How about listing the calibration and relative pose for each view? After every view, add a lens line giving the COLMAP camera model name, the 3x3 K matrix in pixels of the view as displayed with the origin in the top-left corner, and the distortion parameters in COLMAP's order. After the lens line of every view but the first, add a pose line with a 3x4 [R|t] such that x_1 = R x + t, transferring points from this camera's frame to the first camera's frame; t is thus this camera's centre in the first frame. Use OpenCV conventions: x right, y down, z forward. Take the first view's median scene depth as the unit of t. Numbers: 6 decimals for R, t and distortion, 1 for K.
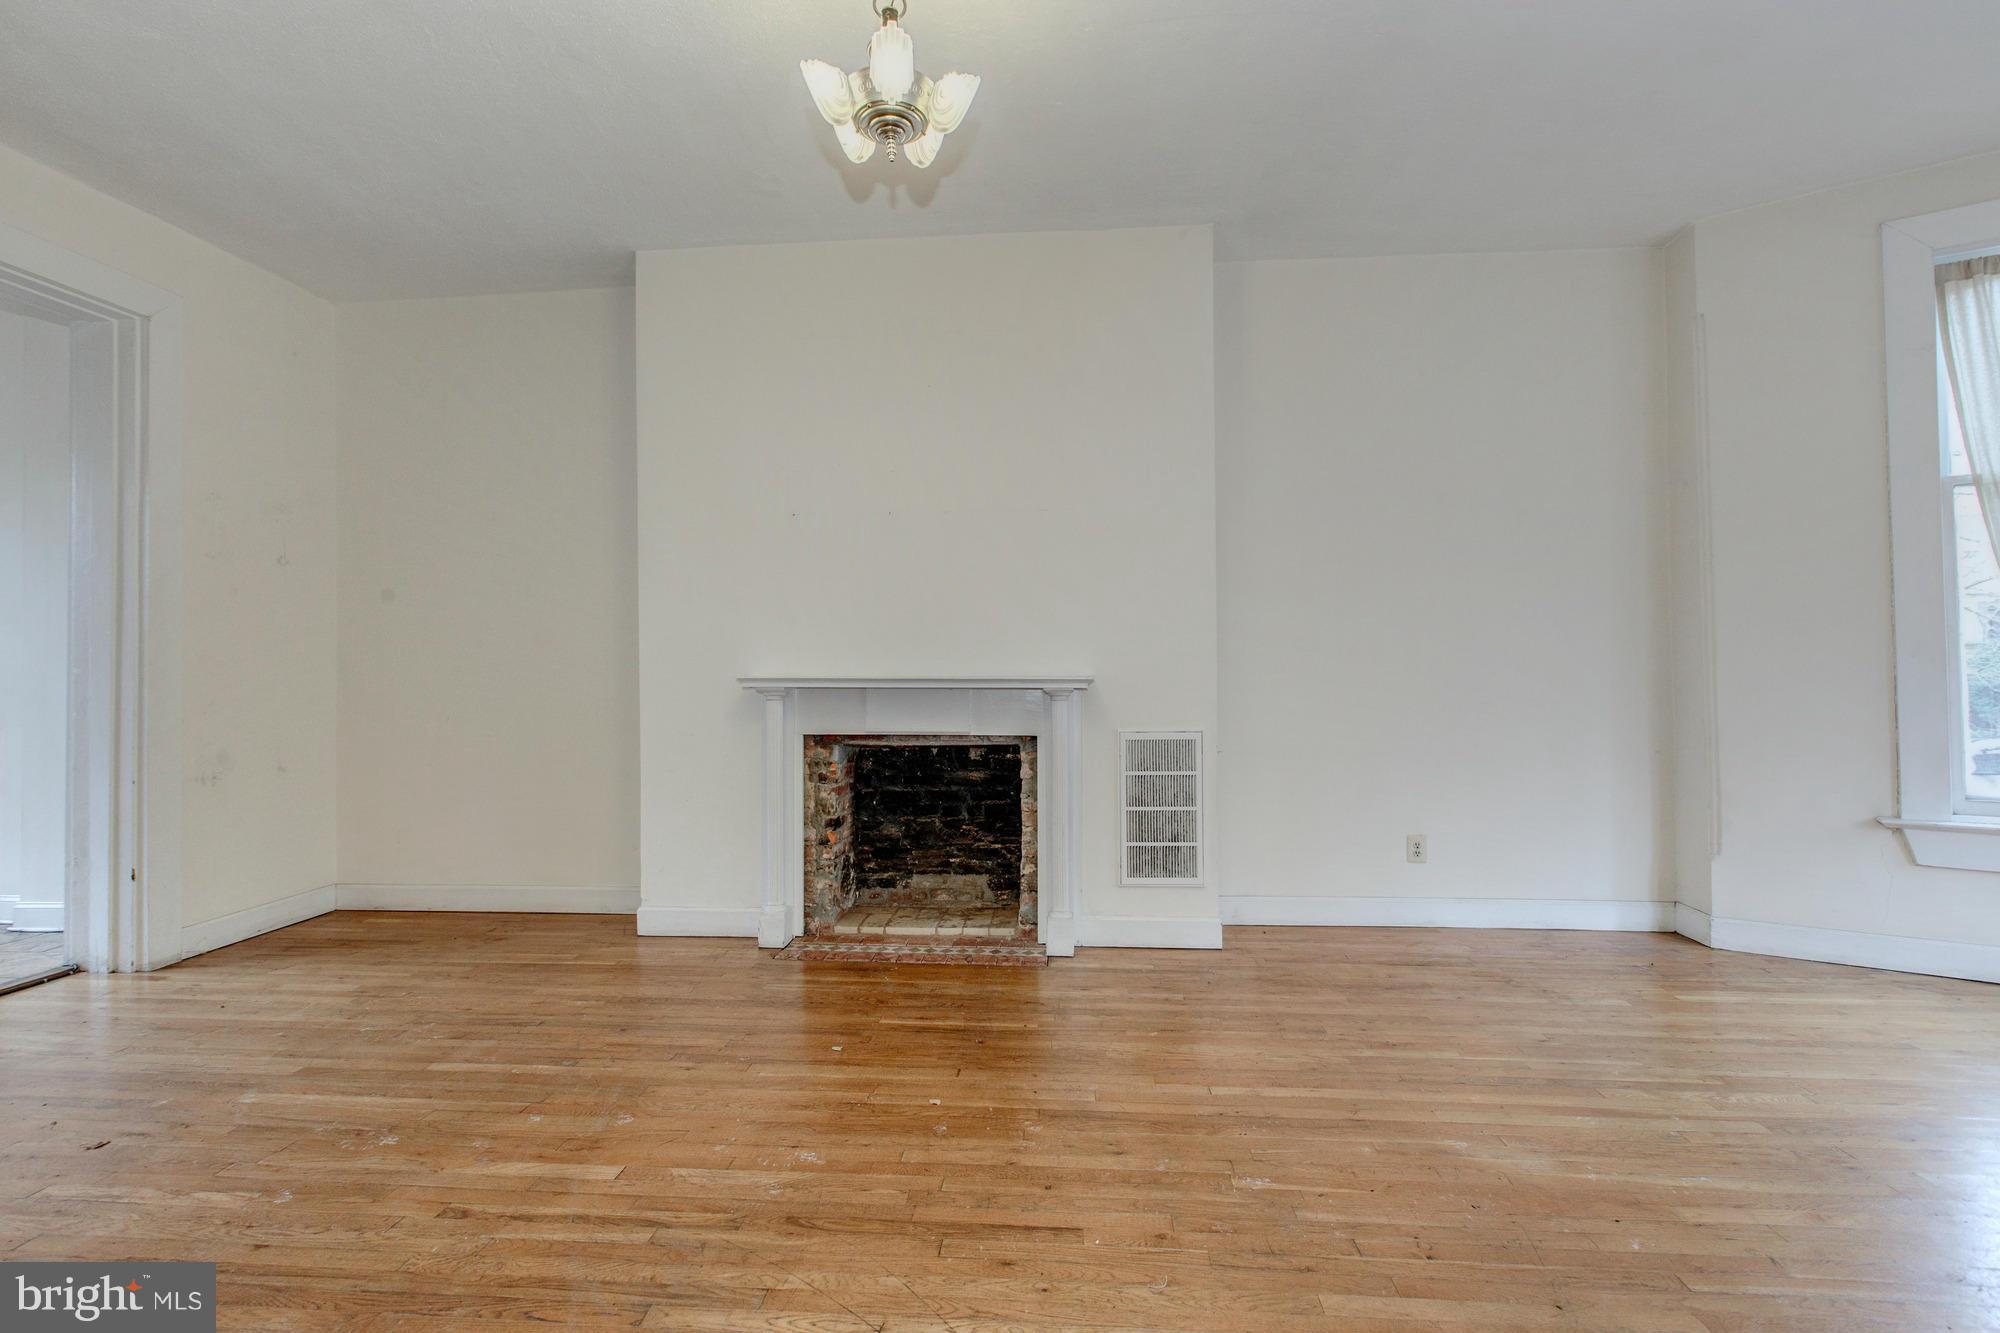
lens RADIAL K [[890.5, 0, 994.9], [0, 890.5, 667.4], [0, 0, 1]] dist [-0.003487, -0.000720]
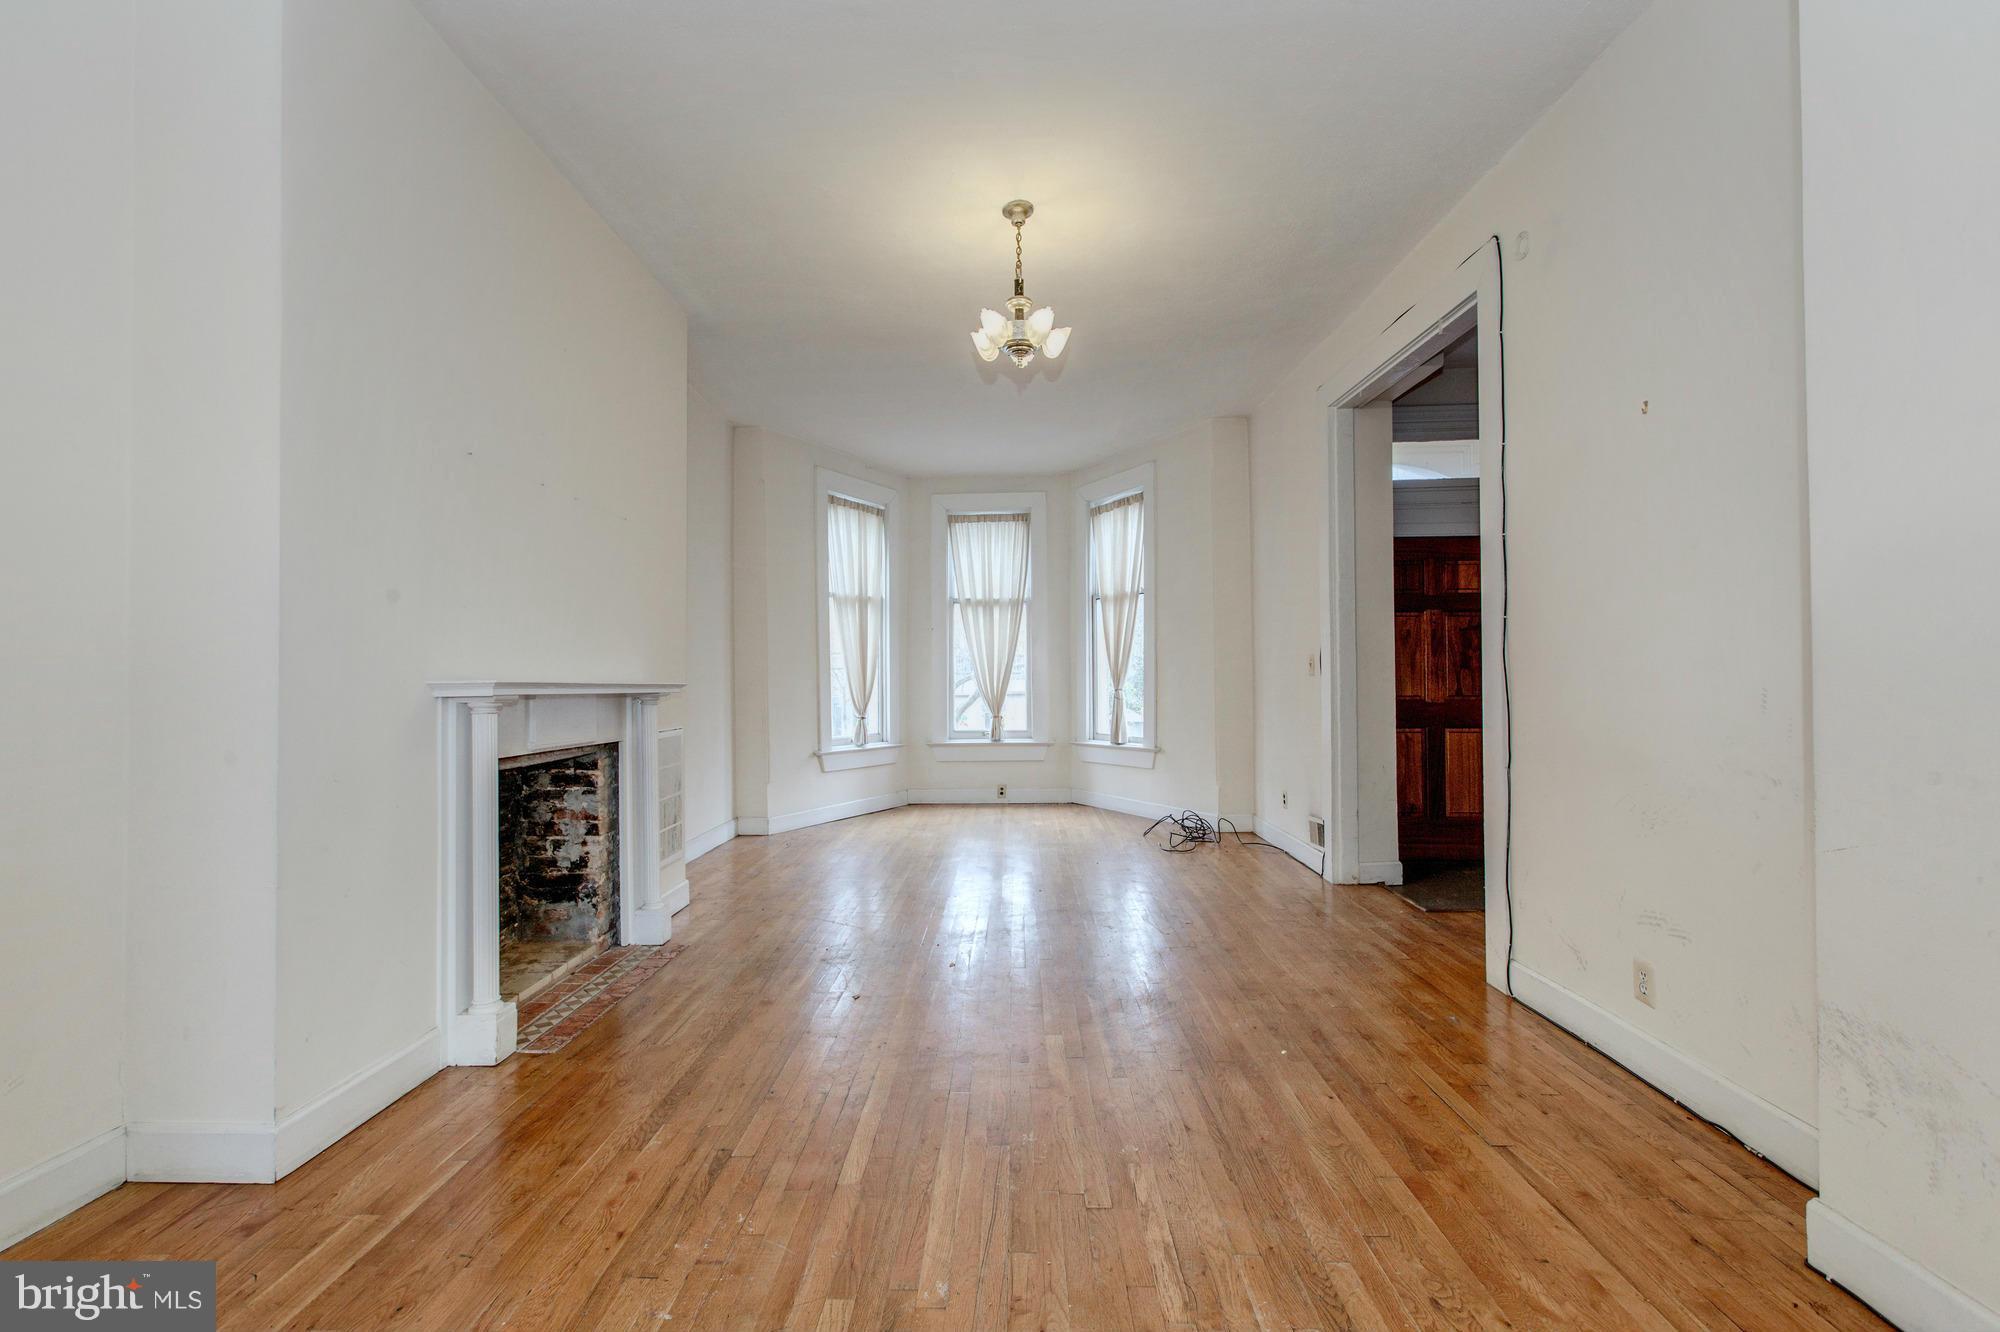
lens RADIAL K [[890.5, 0, 994.9], [0, 890.5, 666.9], [0, 0, 1]] dist [-0.003487, -0.000720]
pose [[-0.024117, 0.016000, 0.999581, -1.019697], [-0.010053, 0.999817, -0.016246, 0.006533], [-0.999659, -0.010440, -0.023952, 0.637268]]
